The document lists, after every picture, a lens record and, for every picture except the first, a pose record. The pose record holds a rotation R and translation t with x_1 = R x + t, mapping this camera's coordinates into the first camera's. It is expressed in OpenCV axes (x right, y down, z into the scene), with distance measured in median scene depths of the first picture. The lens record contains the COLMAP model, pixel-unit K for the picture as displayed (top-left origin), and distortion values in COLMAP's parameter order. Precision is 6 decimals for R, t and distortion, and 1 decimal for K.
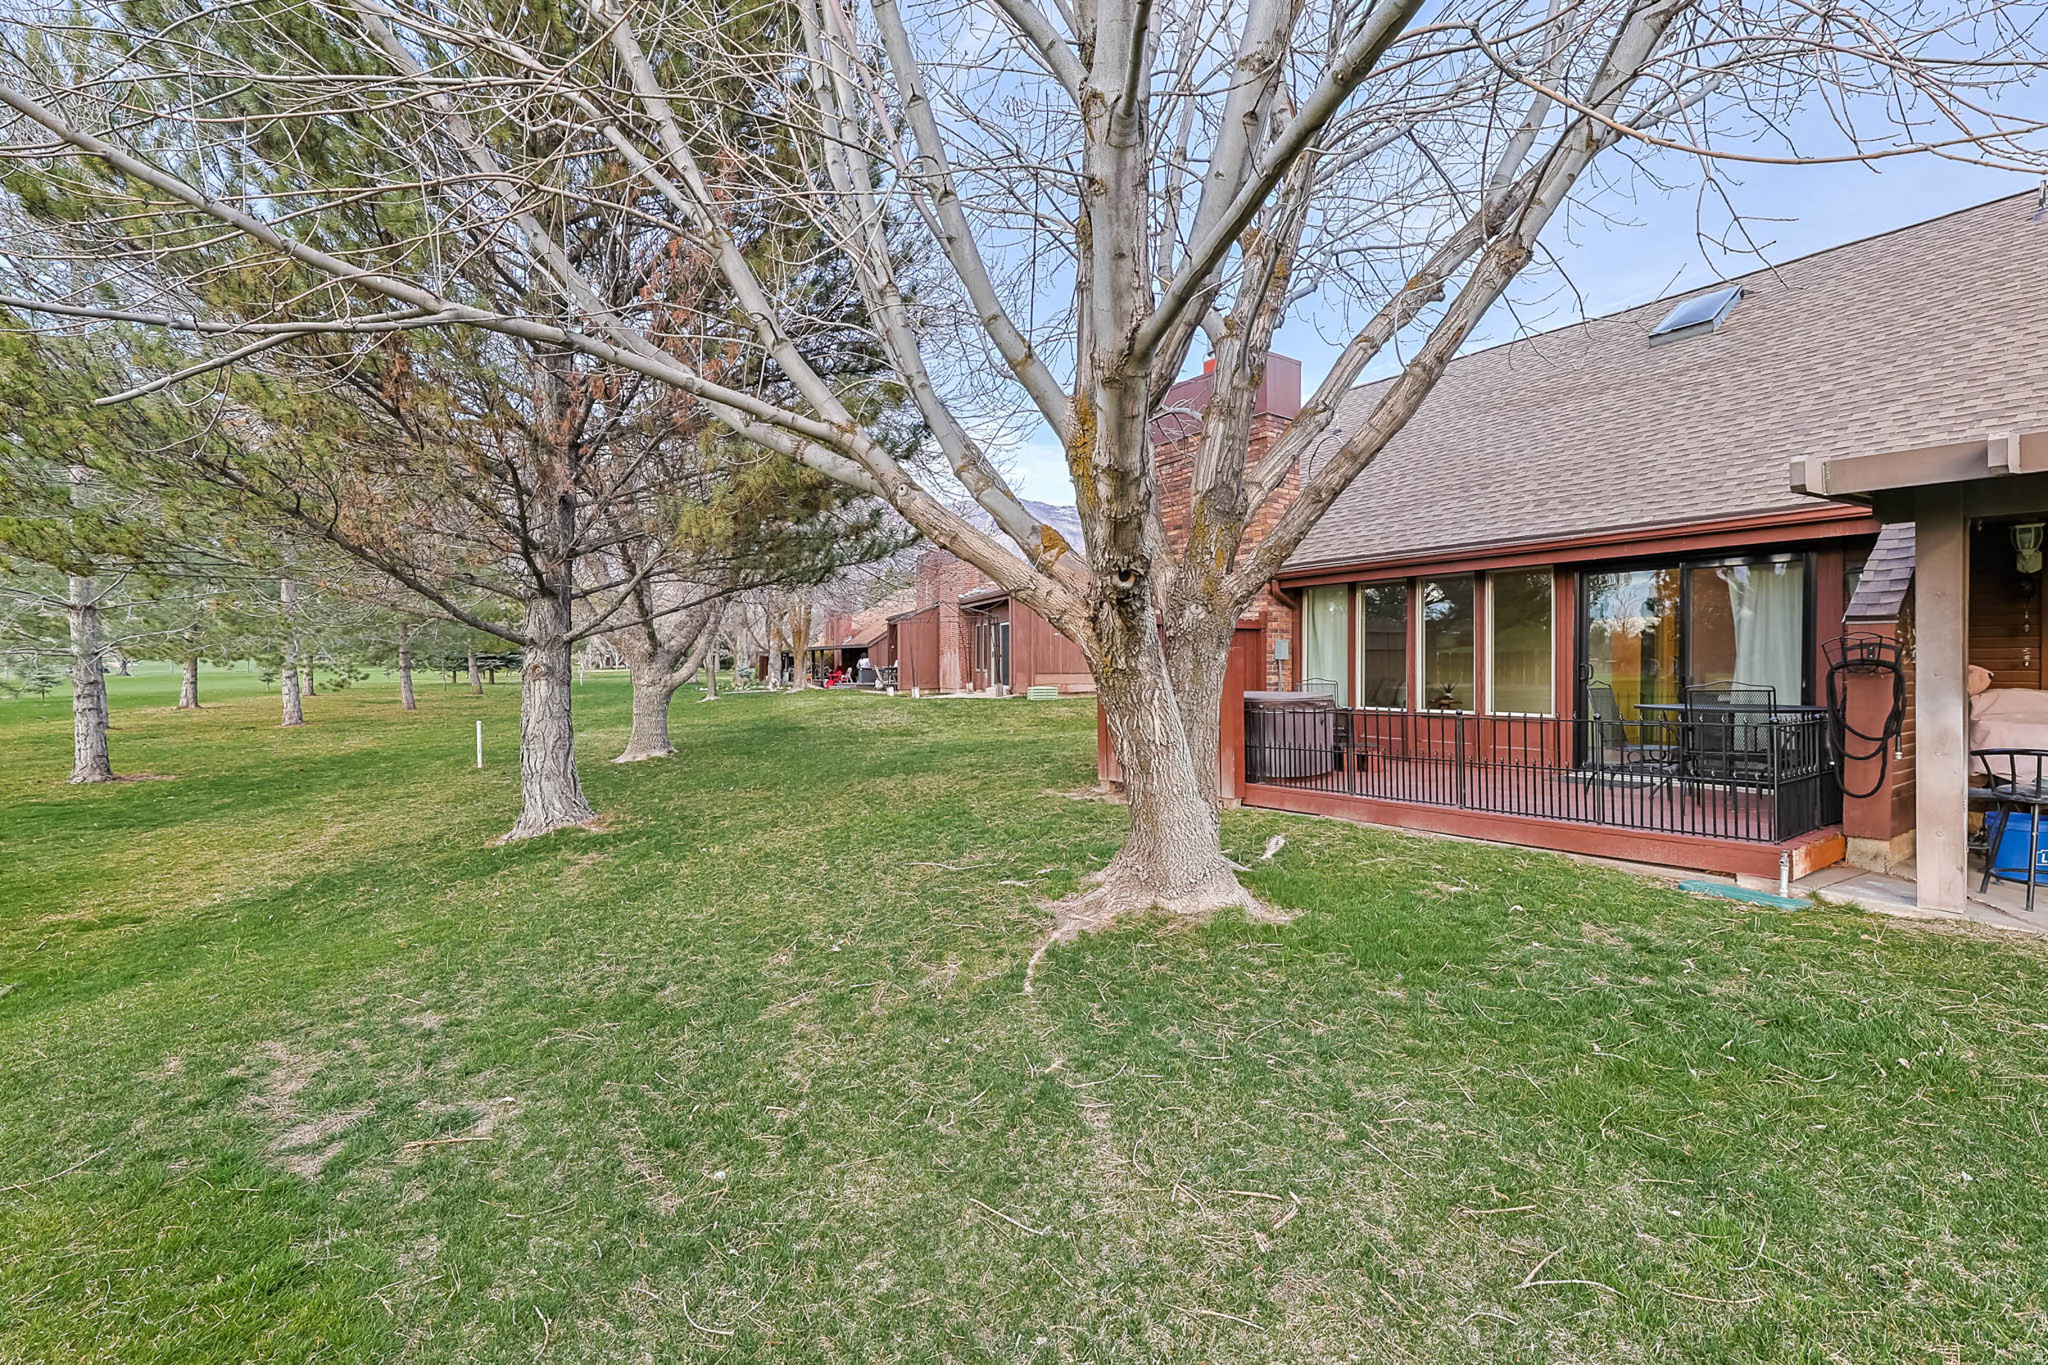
lens RADIAL K [[882.7, 0, 1028.6], [0, 882.7, 681.5], [0, 0, 1]] dist [-0.002062, -0.000122]
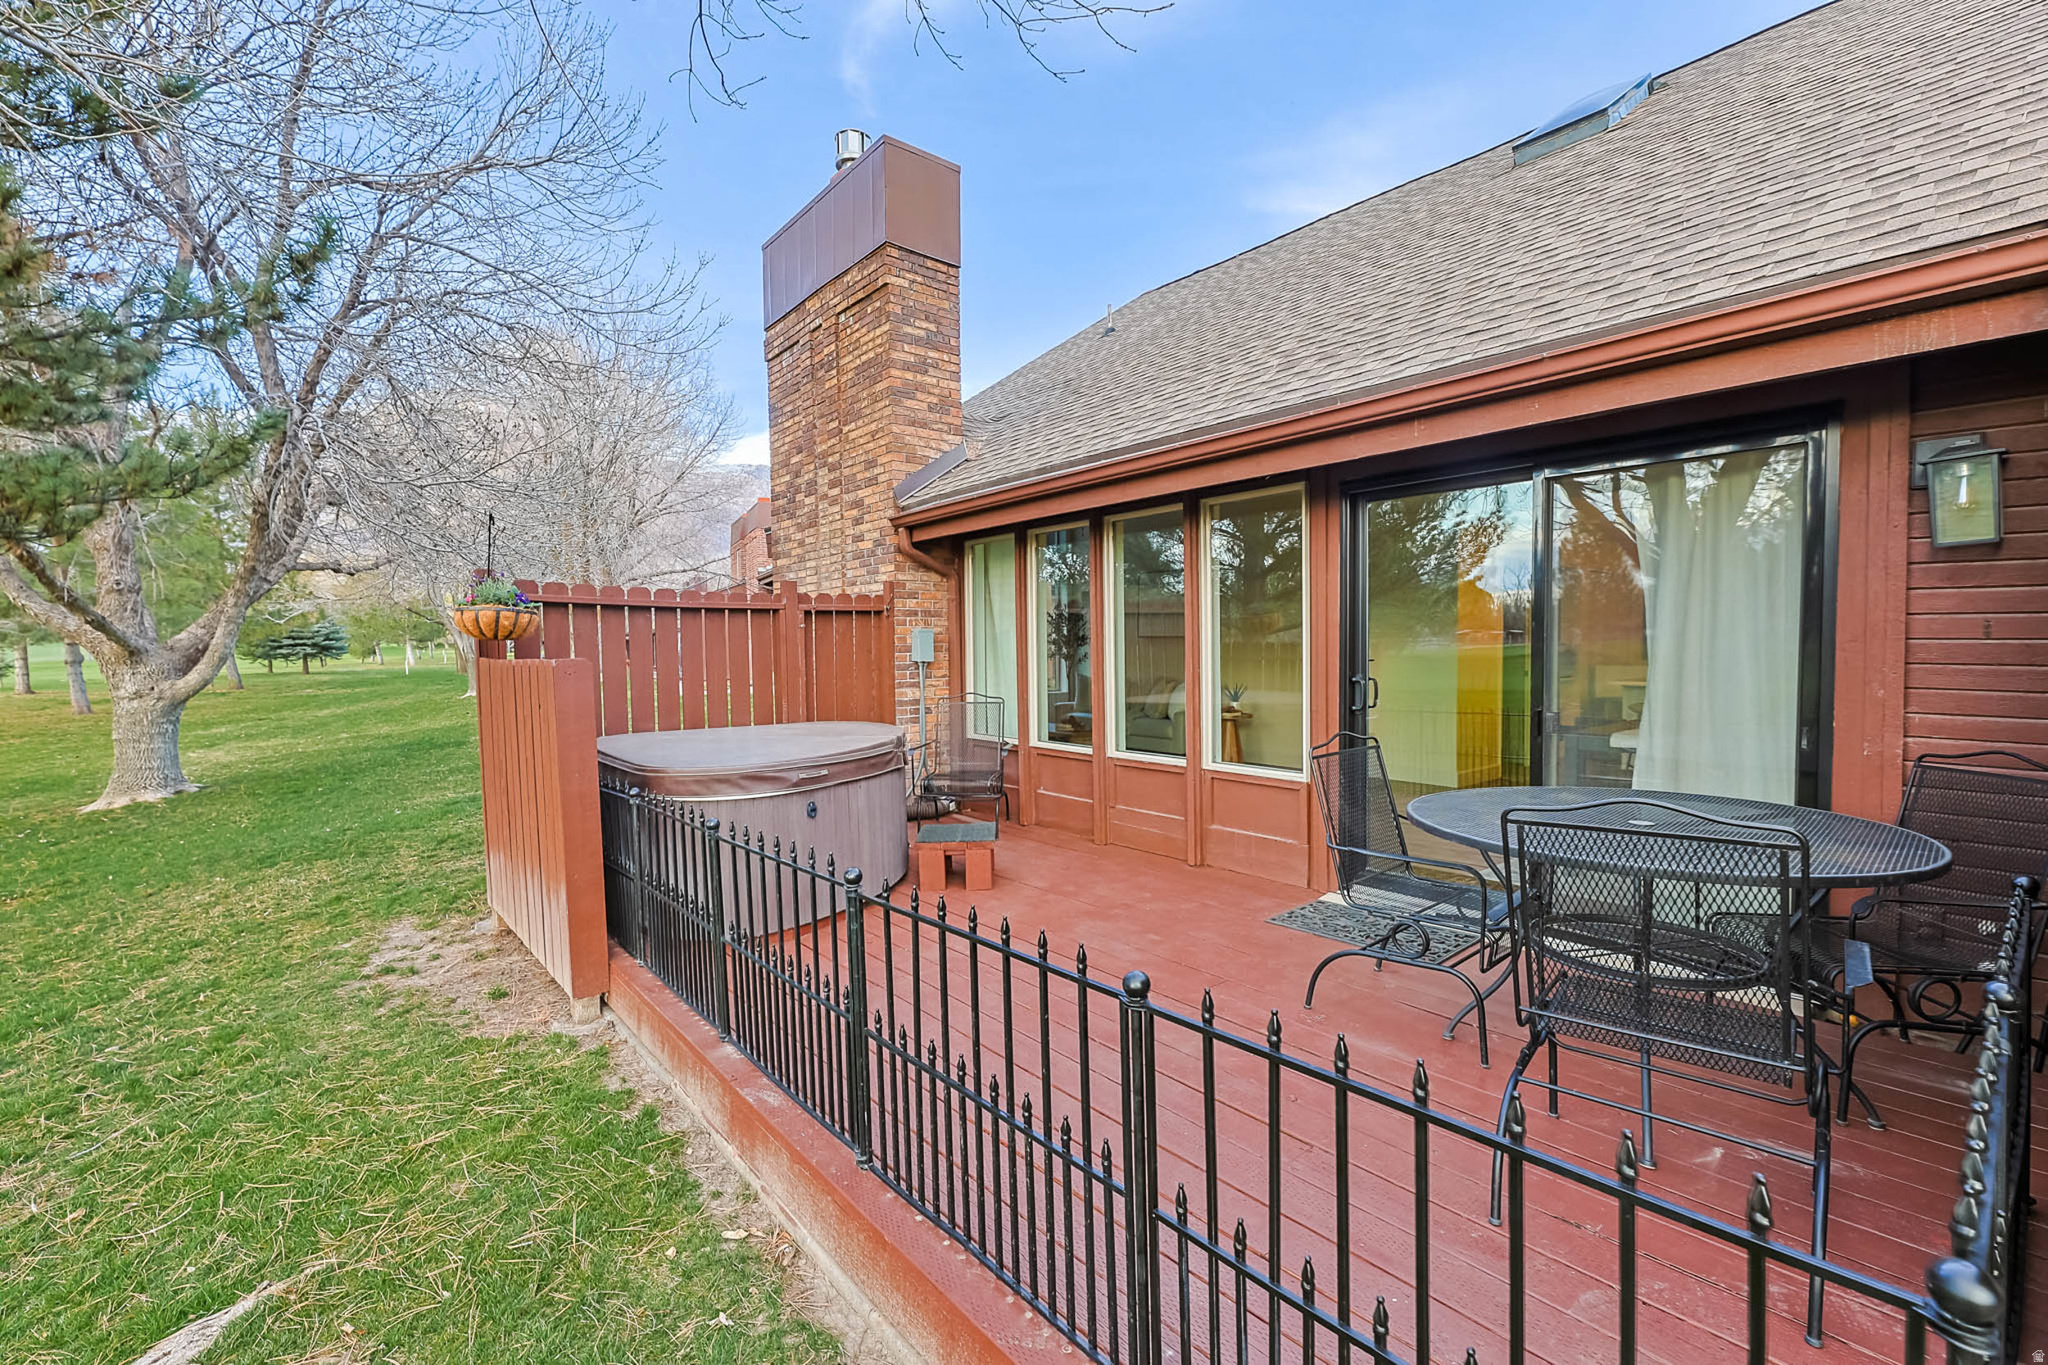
lens RADIAL K [[882.7, 0, 1019.1], [0, 882.7, 675.5], [0, 0, 1]] dist [-0.002062, -0.000122]
pose [[0.997695, -0.013573, 0.066483, 0.312391], [0.012307, 0.999736, 0.019420, -0.026083], [-0.066729, -0.018557, 0.997599, 0.396133]]
